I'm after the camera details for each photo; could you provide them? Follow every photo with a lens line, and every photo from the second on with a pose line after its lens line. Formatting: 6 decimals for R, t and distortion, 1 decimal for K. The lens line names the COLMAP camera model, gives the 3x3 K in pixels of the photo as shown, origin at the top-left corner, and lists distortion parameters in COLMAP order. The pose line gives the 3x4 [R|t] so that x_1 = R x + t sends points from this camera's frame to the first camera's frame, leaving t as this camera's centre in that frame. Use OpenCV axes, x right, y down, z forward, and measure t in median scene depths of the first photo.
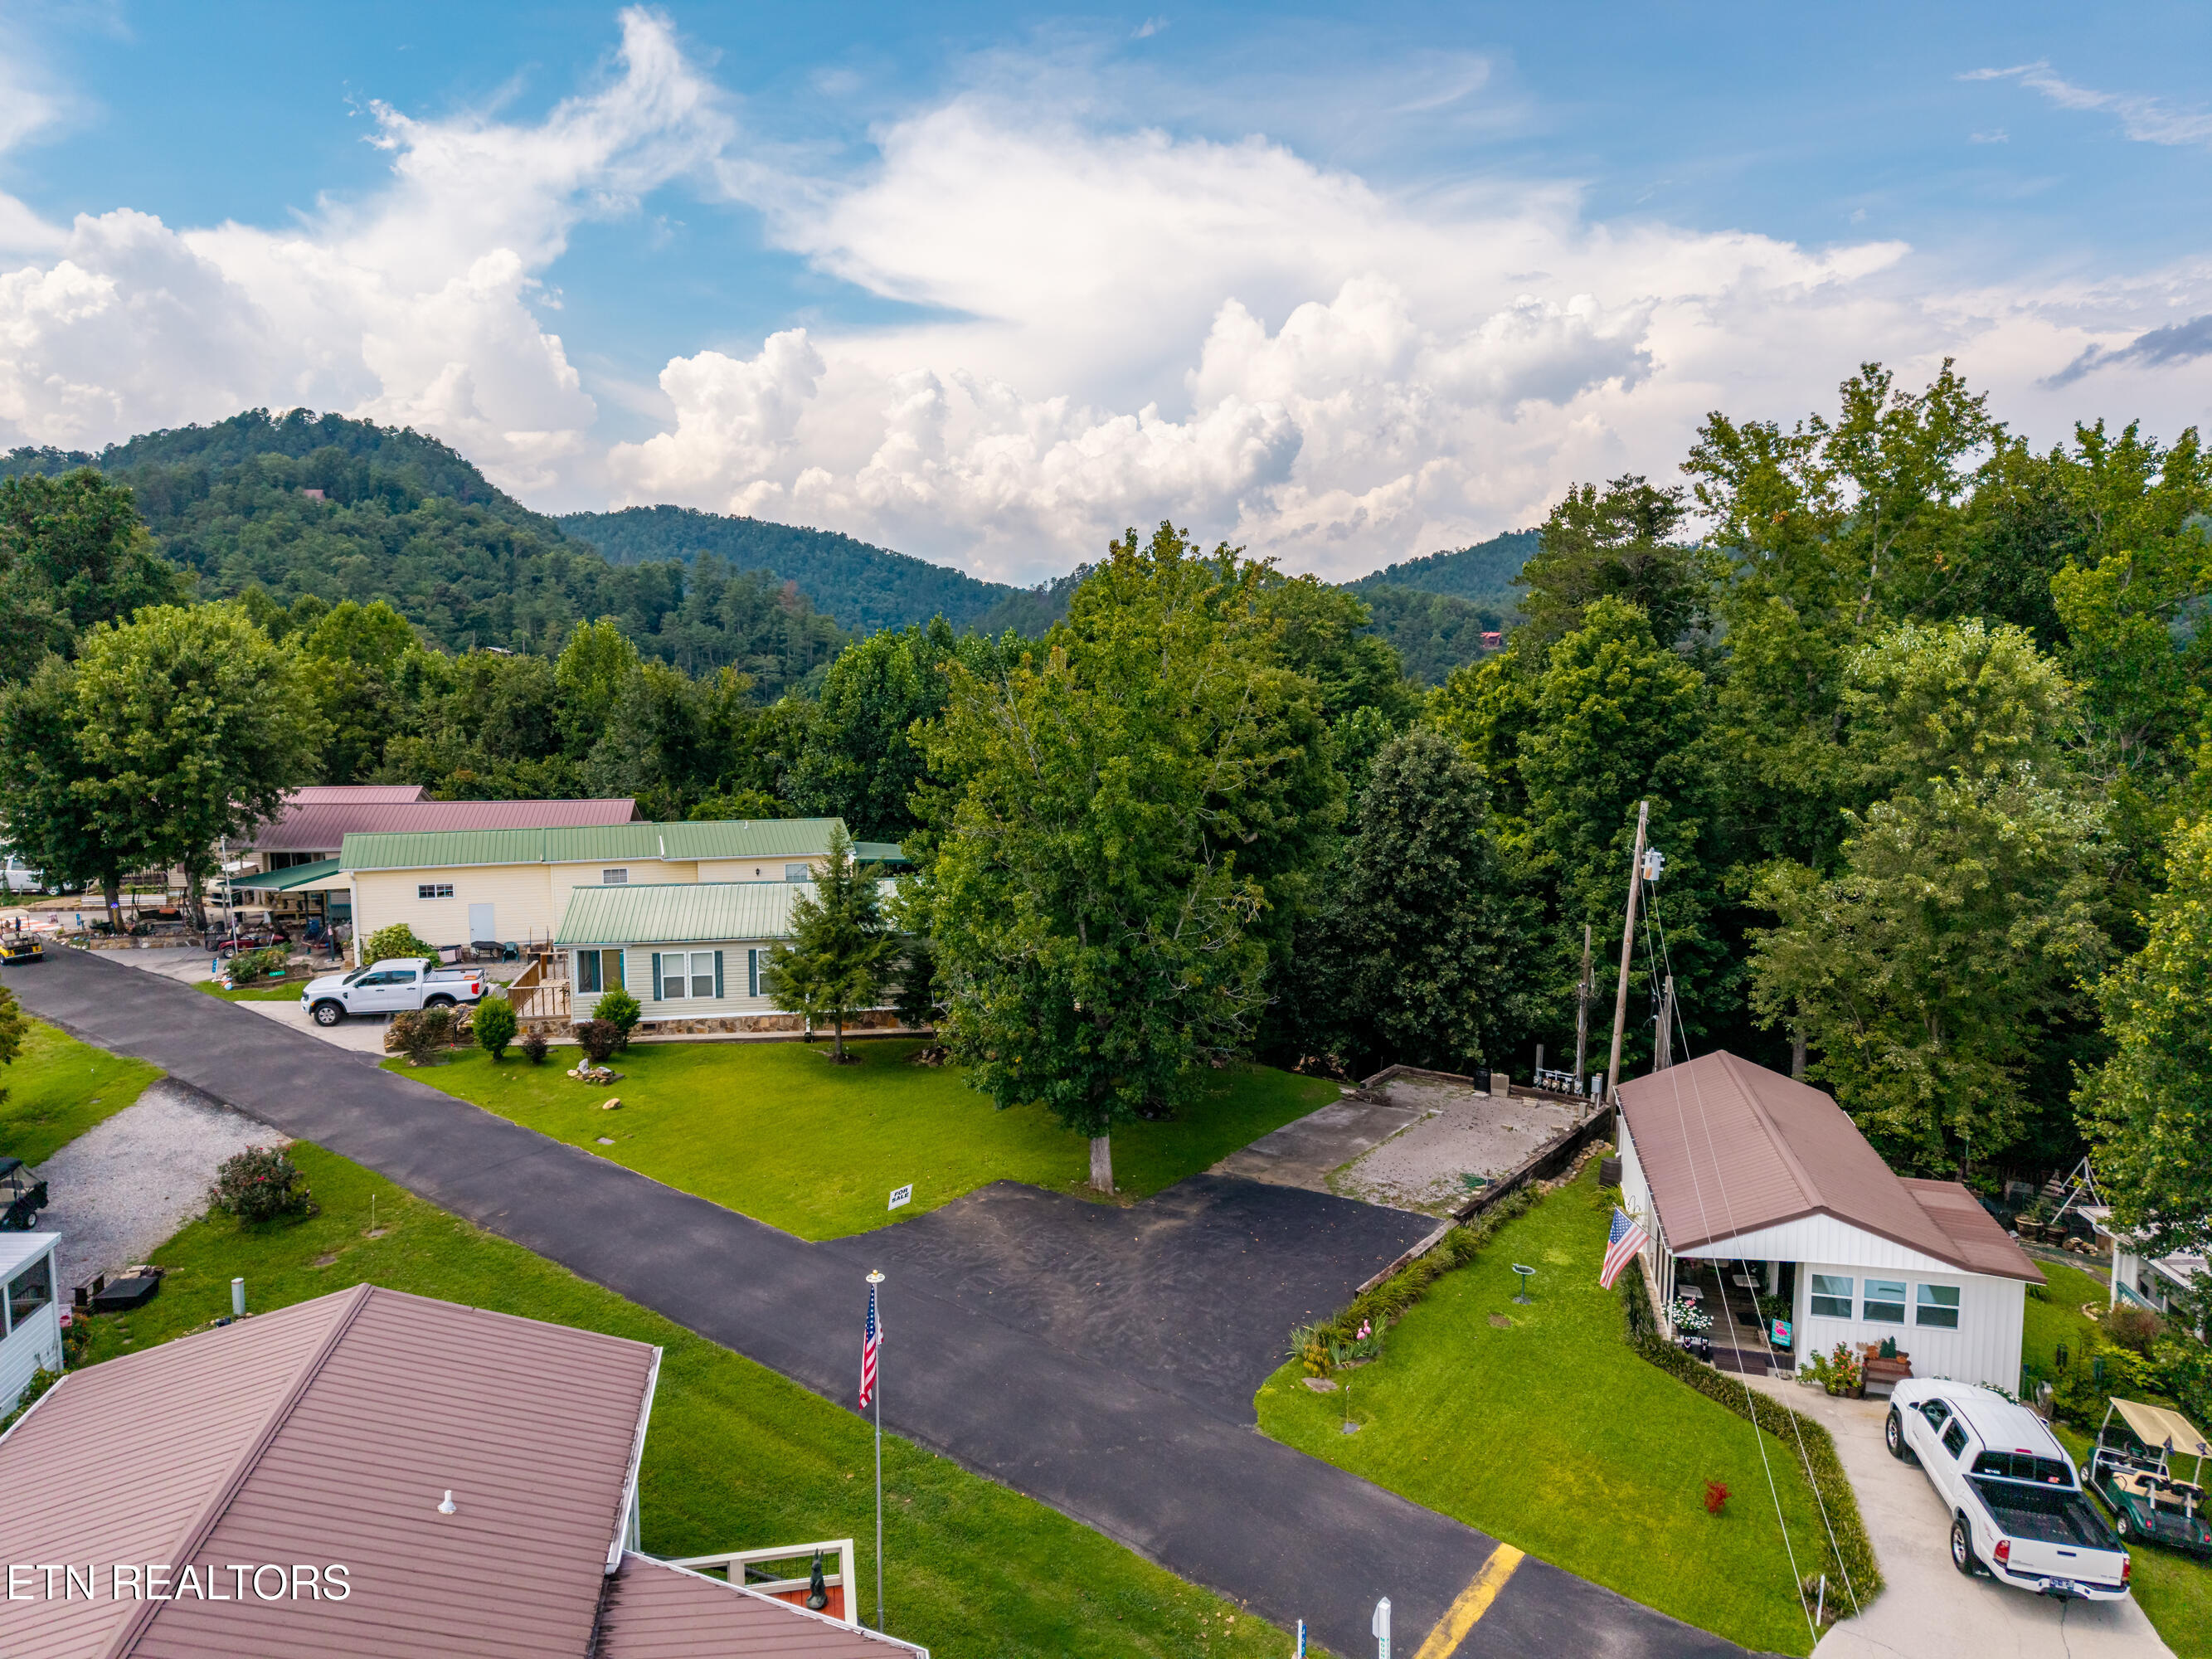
lens RADIAL K [[1460.3, 0, 1116.2], [0, 1460.3, 831.8], [0, 0, 1]] dist [0.042290, -0.025628]
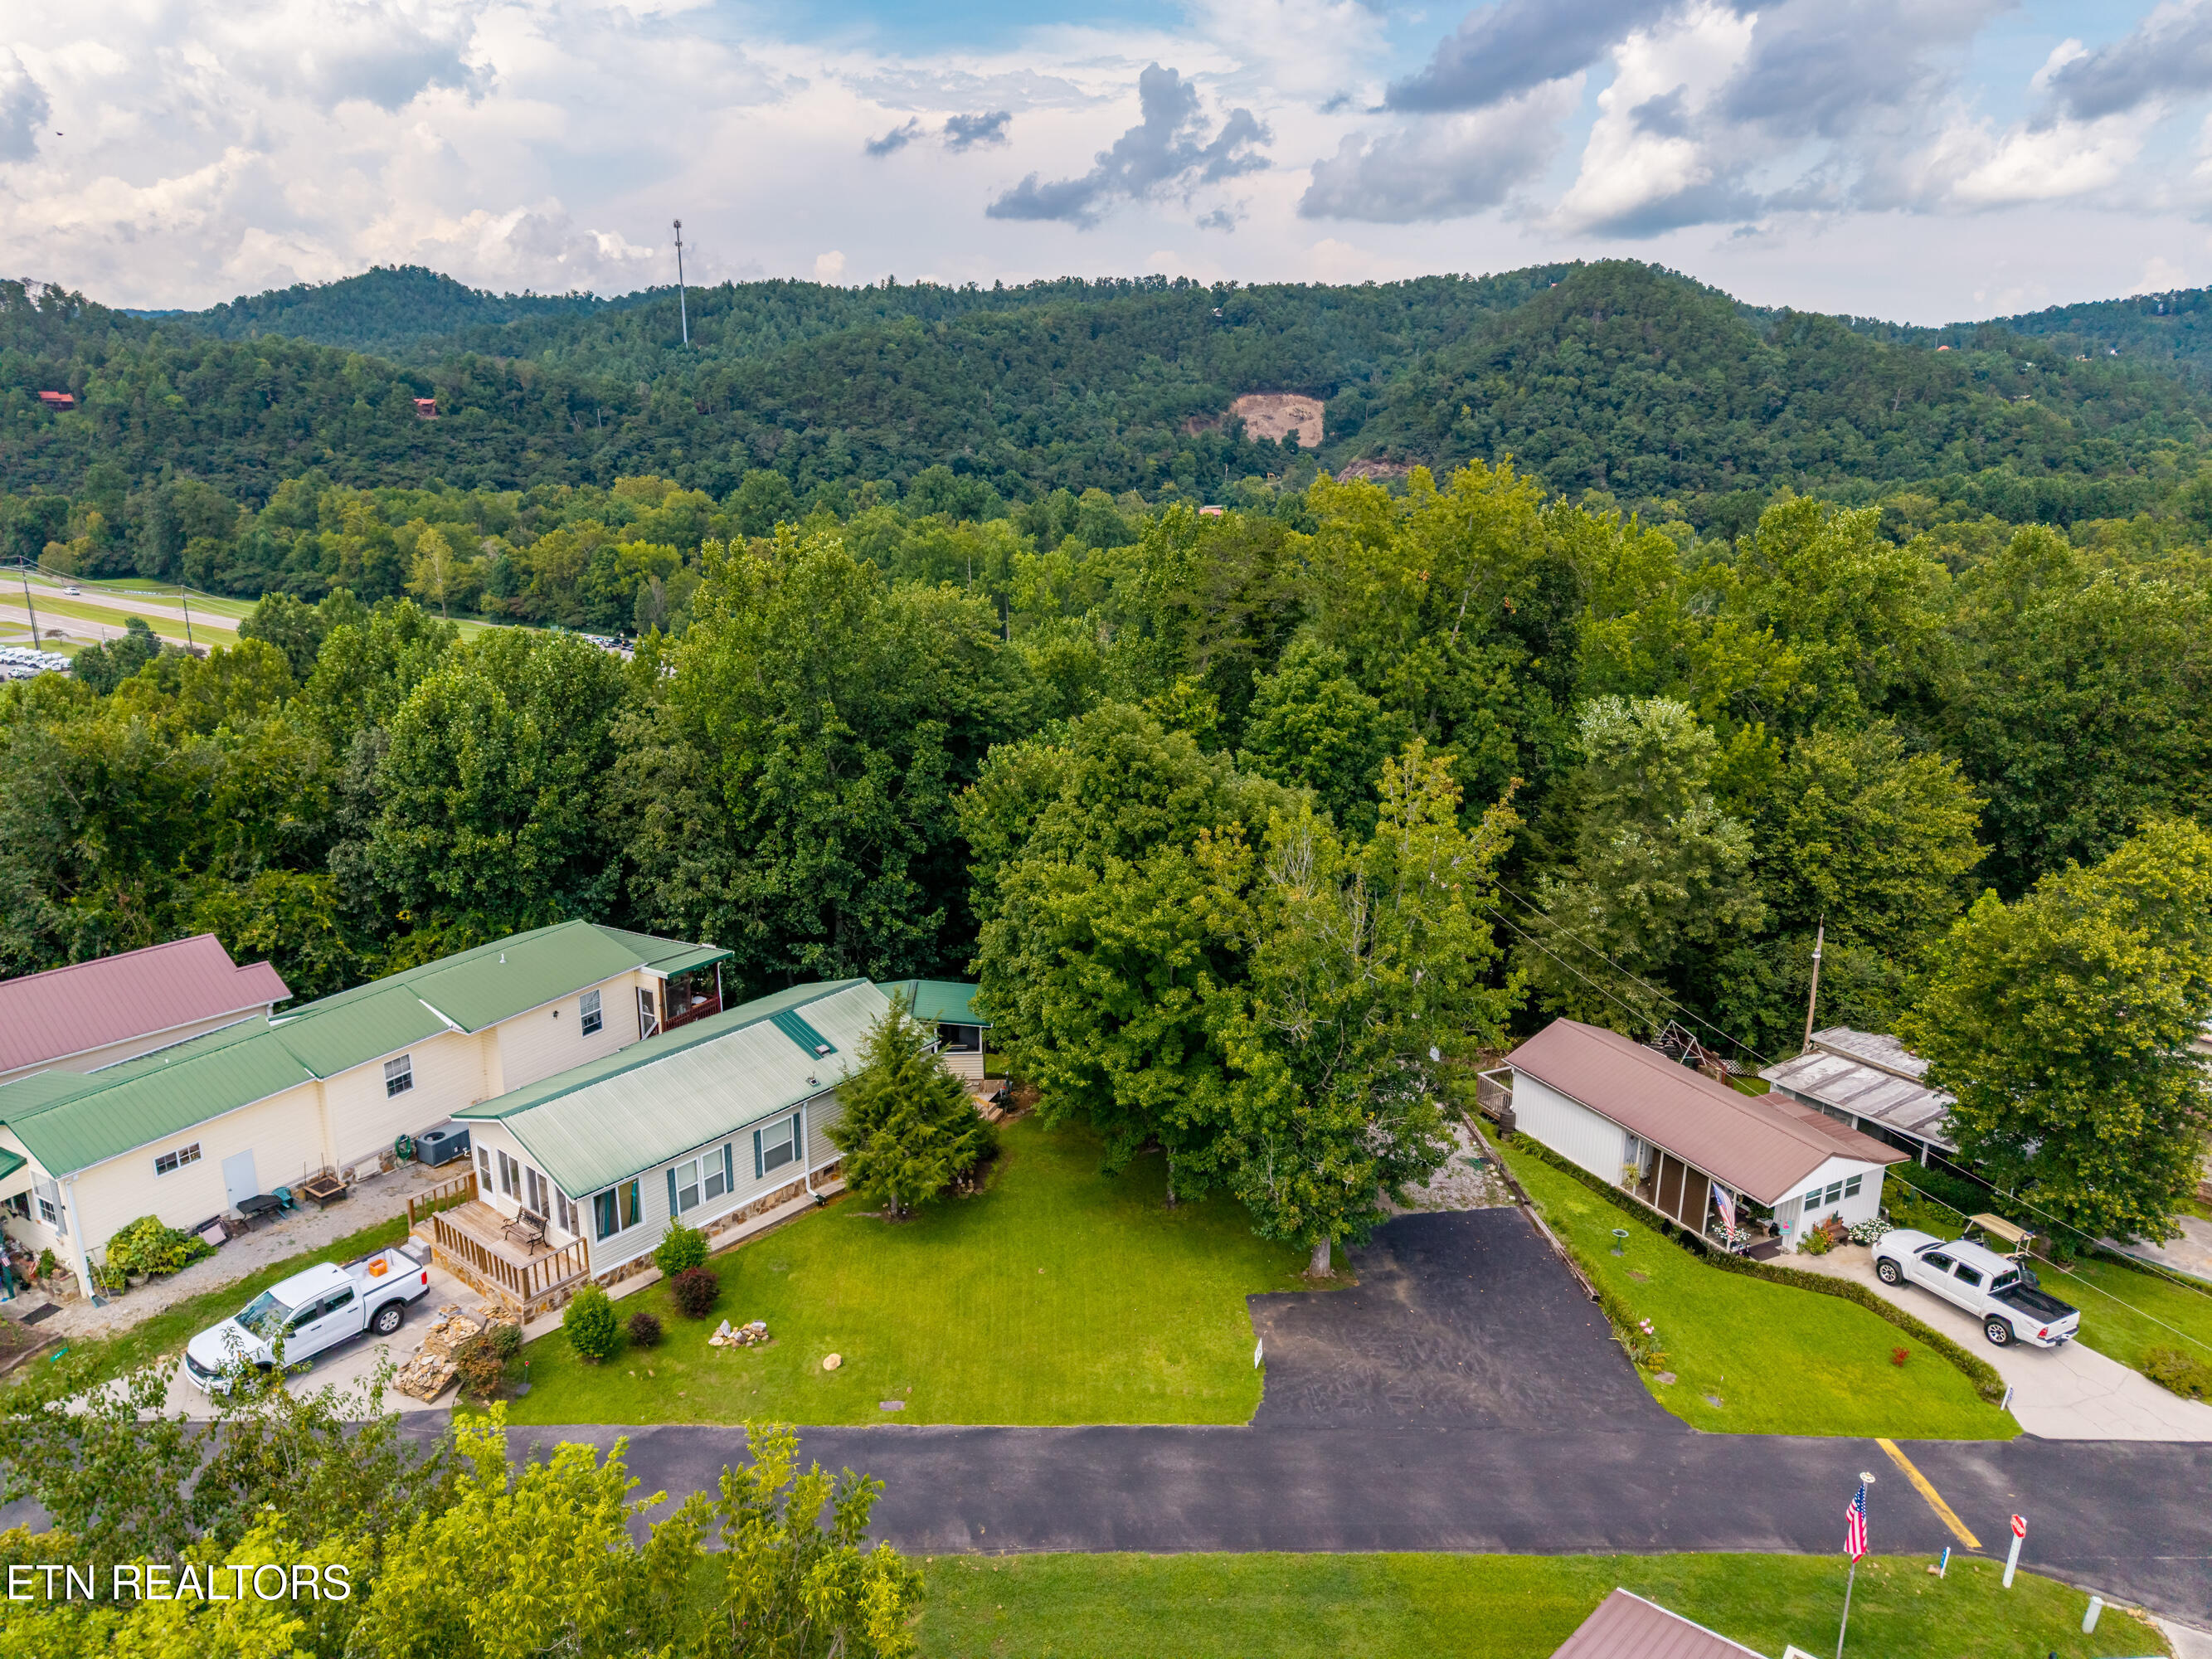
lens RADIAL K [[1460.3, 0, 1116.2], [0, 1460.3, 831.8], [0, 0, 1]] dist [0.042290, -0.025628]
pose [[0.761670, -0.170521, 0.625125, -0.627148], [0.067751, 0.980421, 0.184888, -0.259896], [-0.644414, -0.098471, 0.758310, 0.182708]]
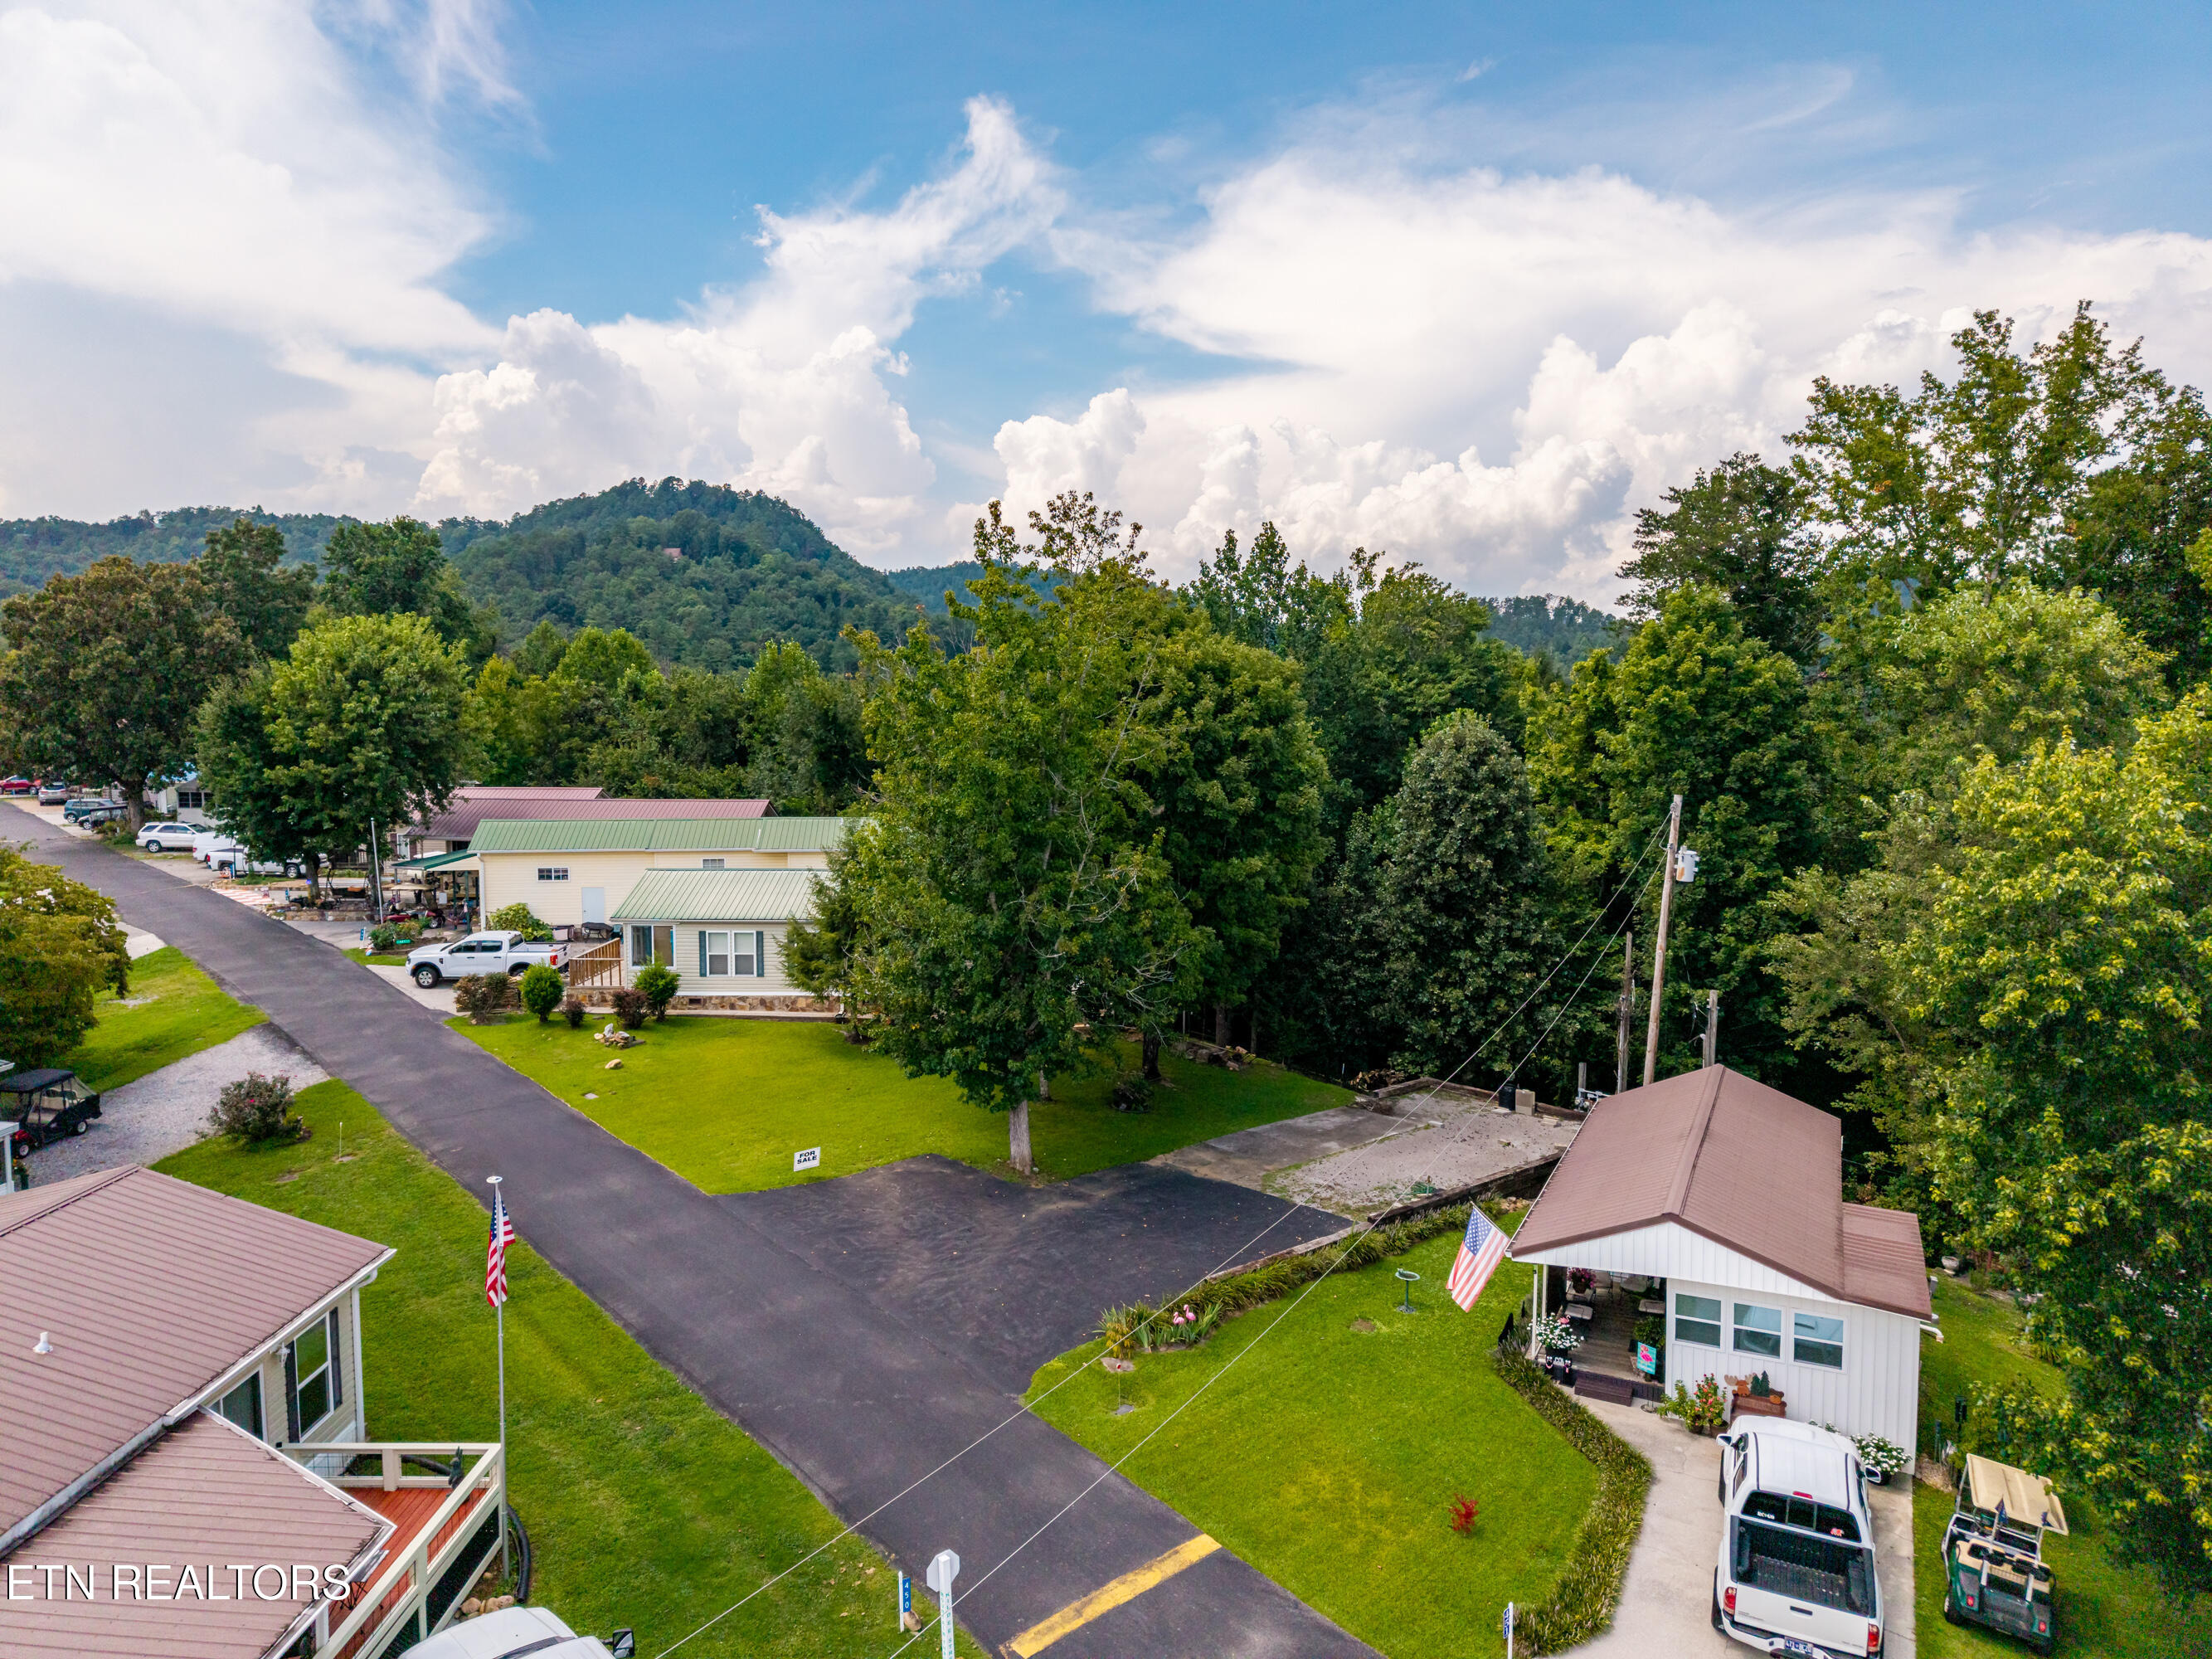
lens RADIAL K [[1460.3, 0, 1116.2], [0, 1460.3, 831.8], [0, 0, 1]] dist [0.042290, -0.025628]
pose [[0.978352, 0.019108, -0.206061, 0.190529], [-0.025353, 0.999294, -0.027709, 0.033378], [0.205387, 0.032333, 0.978147, 0.034131]]
